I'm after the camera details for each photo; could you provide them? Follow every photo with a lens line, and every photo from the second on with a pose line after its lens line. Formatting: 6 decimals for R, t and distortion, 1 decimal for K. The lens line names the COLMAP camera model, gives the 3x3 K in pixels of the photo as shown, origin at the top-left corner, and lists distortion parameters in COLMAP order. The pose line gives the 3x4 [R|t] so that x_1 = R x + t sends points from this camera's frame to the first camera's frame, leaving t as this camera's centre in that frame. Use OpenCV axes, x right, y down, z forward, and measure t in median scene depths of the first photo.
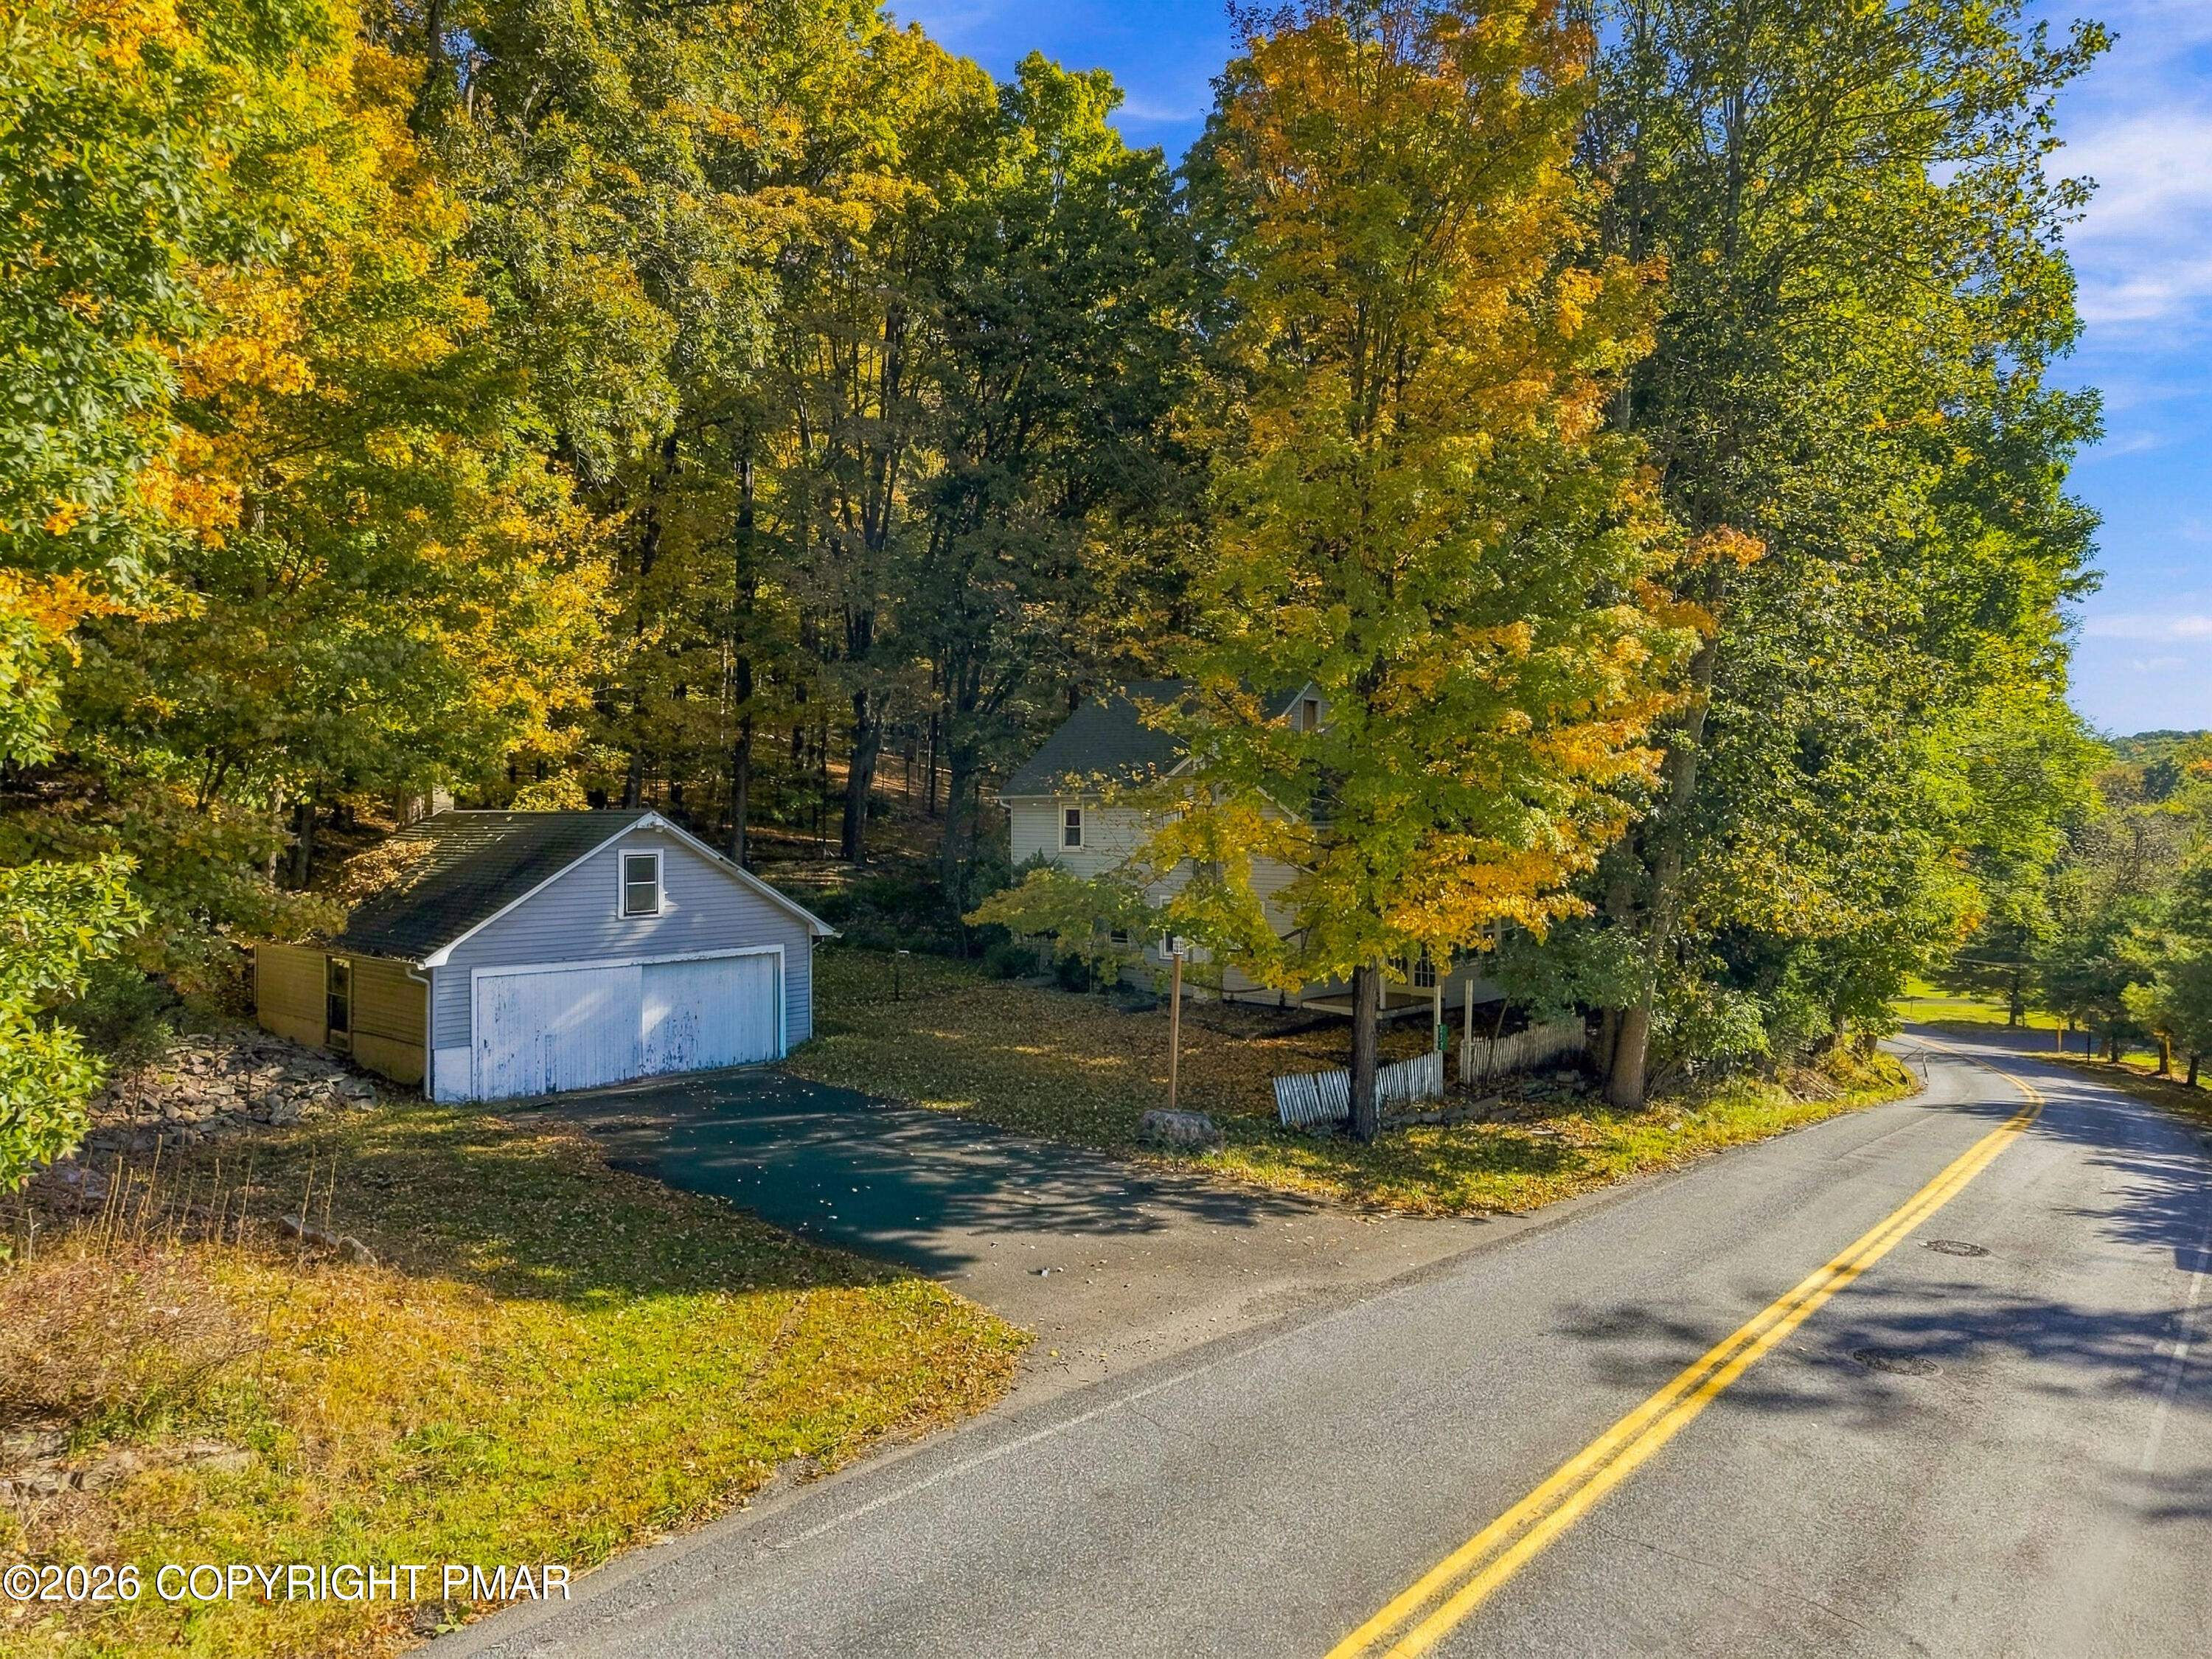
lens RADIAL K [[1566.4, 0, 1107.8], [0, 1566.4, 826.3], [0, 0, 1]] dist [-0.003915, -0.003848]
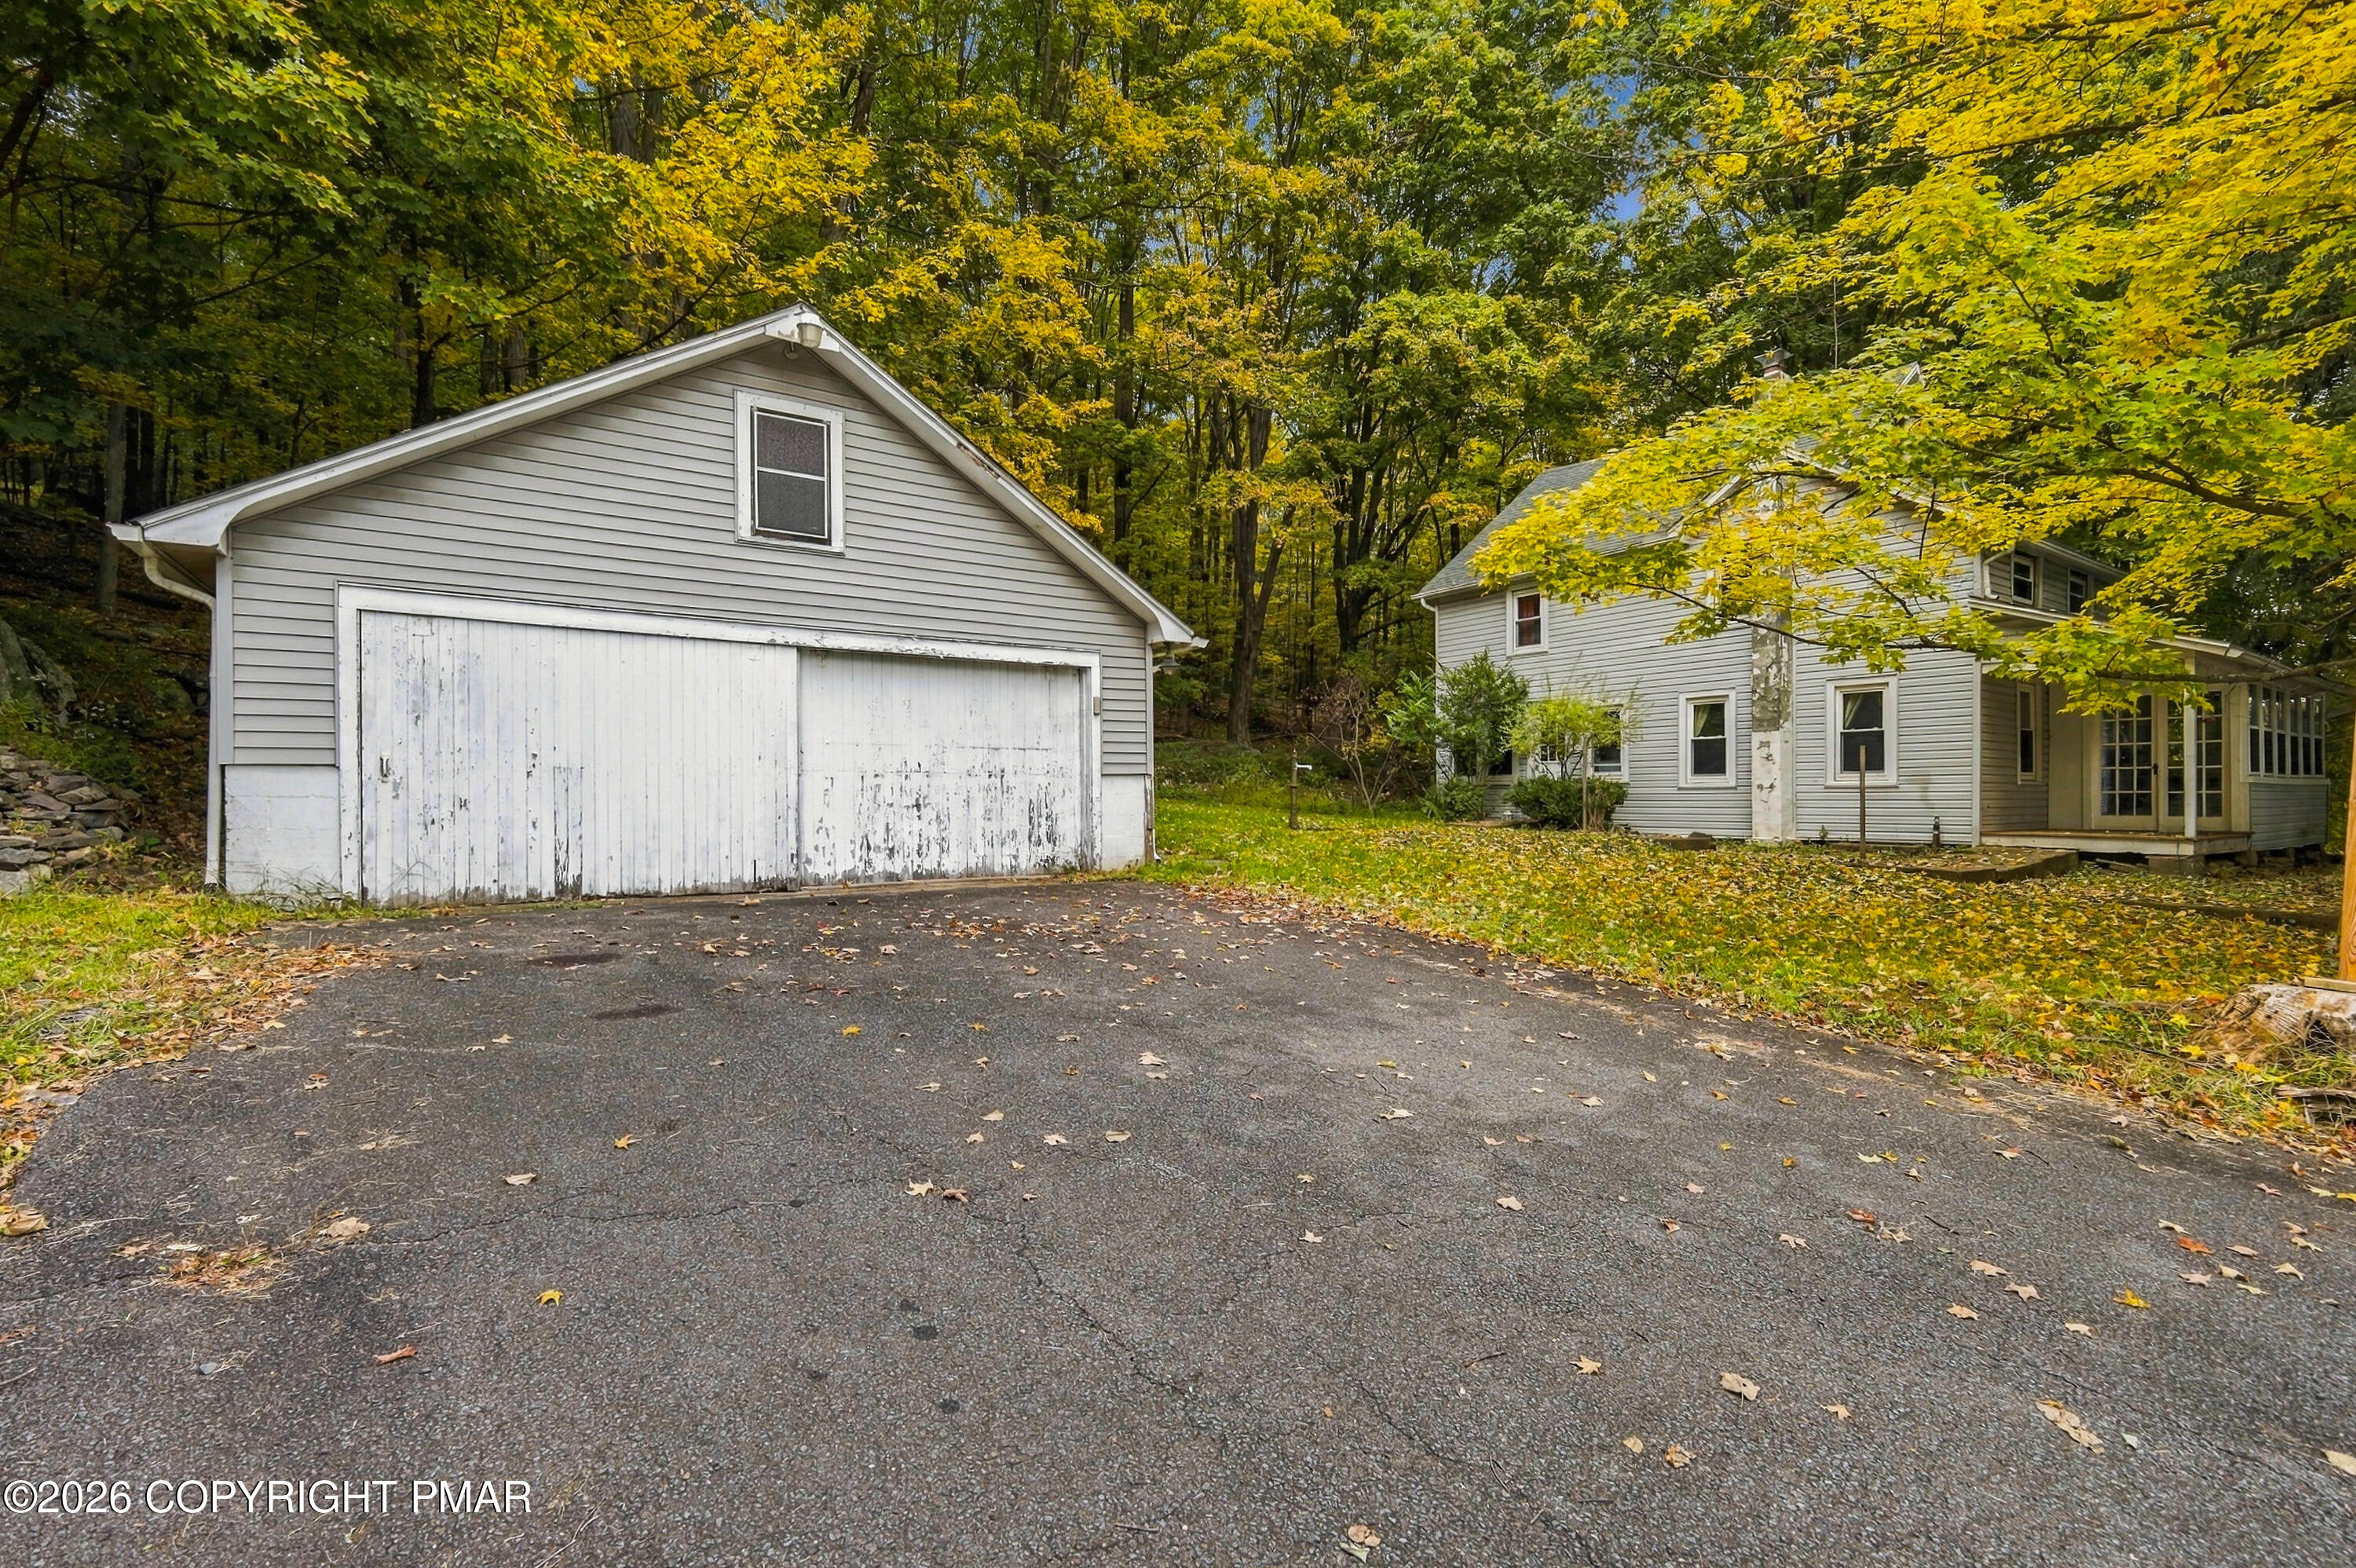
lens RADIAL K [[999.8, 0, 1178.4], [0, 999.8, 793.2], [0, 0, 1]] dist [0.007858, 0.000025]
pose [[0.974785, -0.004157, -0.223109, -0.112456], [-0.004170, 0.999312, -0.036840, 0.144536], [0.223109, 0.036841, 0.974097, 0.724290]]
